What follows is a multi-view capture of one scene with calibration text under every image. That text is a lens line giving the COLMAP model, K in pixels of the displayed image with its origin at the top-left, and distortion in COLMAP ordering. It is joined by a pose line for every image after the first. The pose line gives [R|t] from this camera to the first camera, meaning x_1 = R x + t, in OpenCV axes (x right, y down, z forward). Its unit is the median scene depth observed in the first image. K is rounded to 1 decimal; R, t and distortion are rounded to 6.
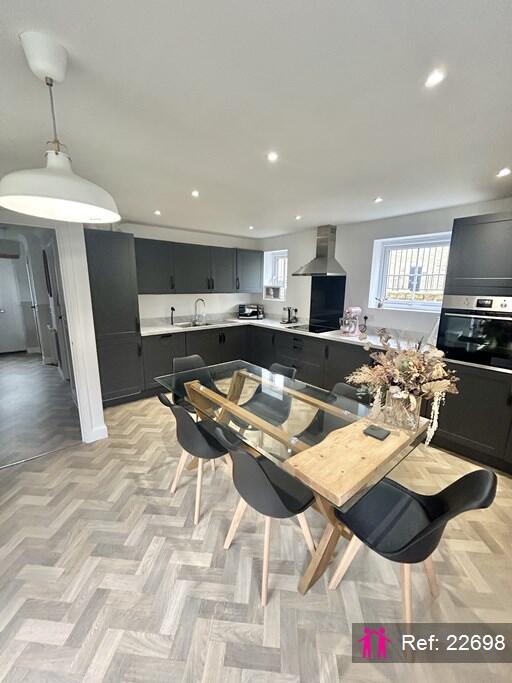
lens RADIAL K [[278.6, 0, 252.2], [0, 278.6, 339.1], [0, 0, 1]] dist [-0.001381, -0.000099]
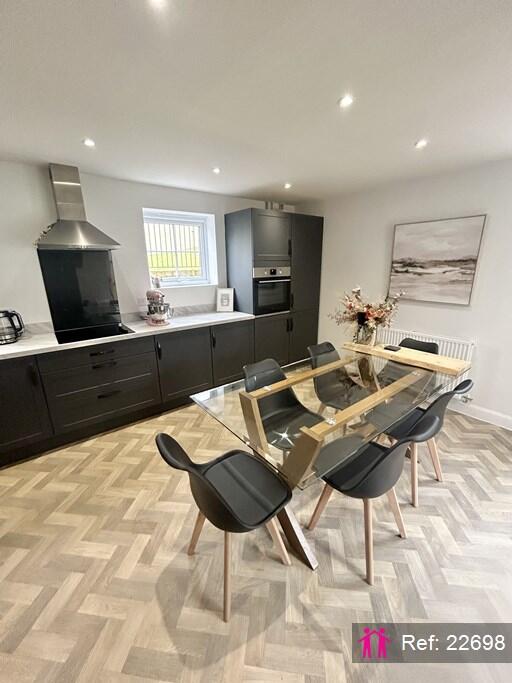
lens RADIAL K [[278.6, 0, 252.2], [0, 278.6, 339.1], [0, 0, 1]] dist [-0.001381, -0.000099]
pose [[0.027757, -0.283642, 0.958528, -0.852288], [0.208177, 0.939513, 0.271987, -0.258688], [-0.977697, 0.191994, 0.085126, 1.231847]]
